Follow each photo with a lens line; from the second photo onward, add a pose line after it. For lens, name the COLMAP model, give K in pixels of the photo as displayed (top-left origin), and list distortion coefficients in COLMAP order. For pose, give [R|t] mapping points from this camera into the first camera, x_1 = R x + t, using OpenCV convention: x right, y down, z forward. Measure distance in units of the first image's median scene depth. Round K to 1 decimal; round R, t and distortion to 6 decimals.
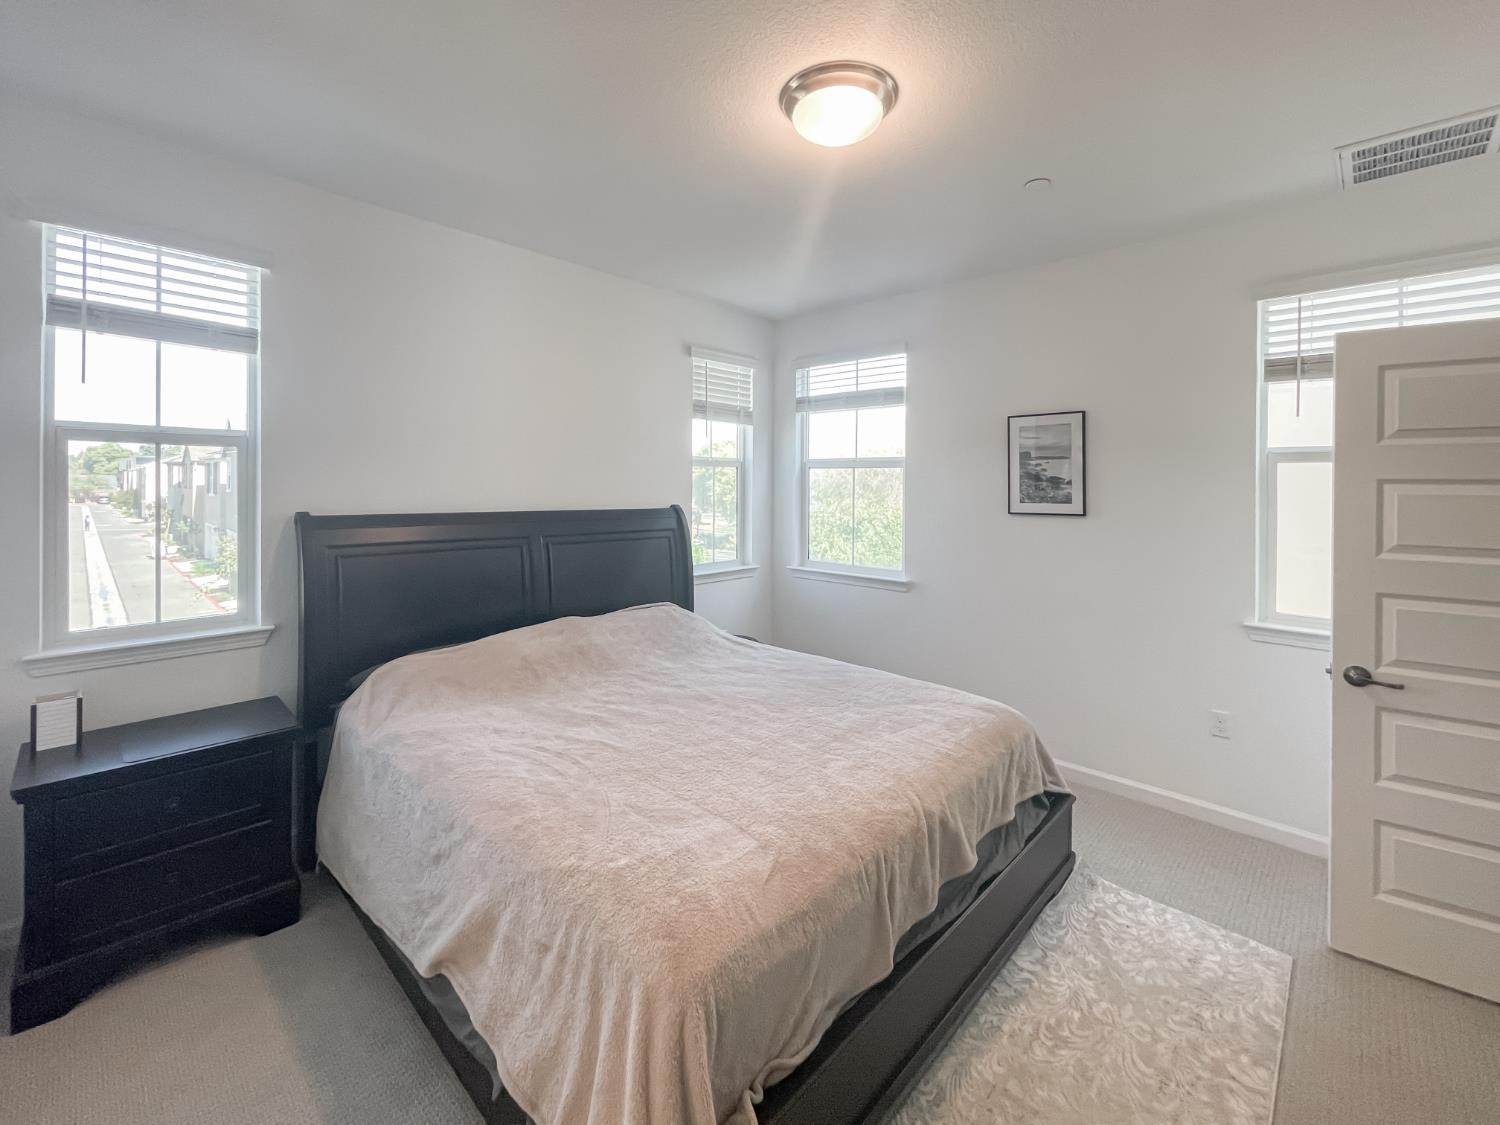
lens RADIAL K [[611.6, 0, 692.0], [0, 611.6, 488.5], [0, 0, 1]] dist [0.006225, -0.000020]
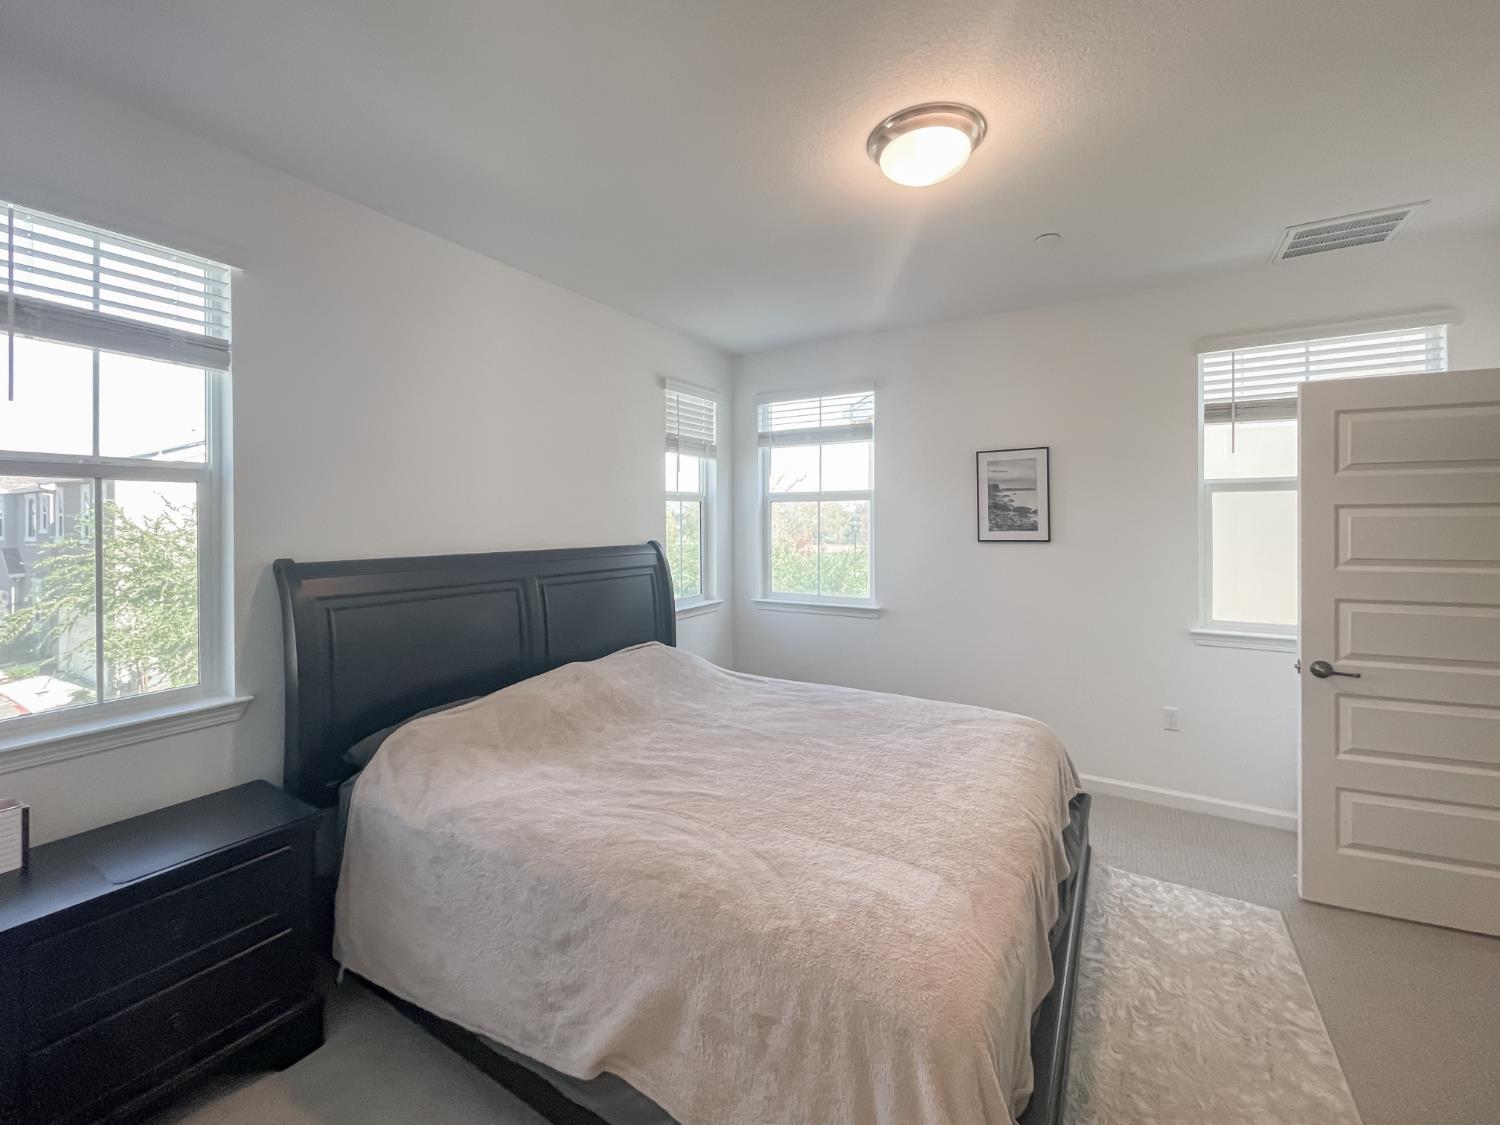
lens RADIAL K [[611.6, 0, 752.0], [0, 611.6, 523.2], [0, 0, 1]] dist [0.006225, -0.000020]
pose [[0.978521, -0.017558, 0.205396, -0.217046], [0.017554, 0.999844, 0.001838, -0.001091], [-0.205397, 0.001807, 0.978677, 0.049775]]
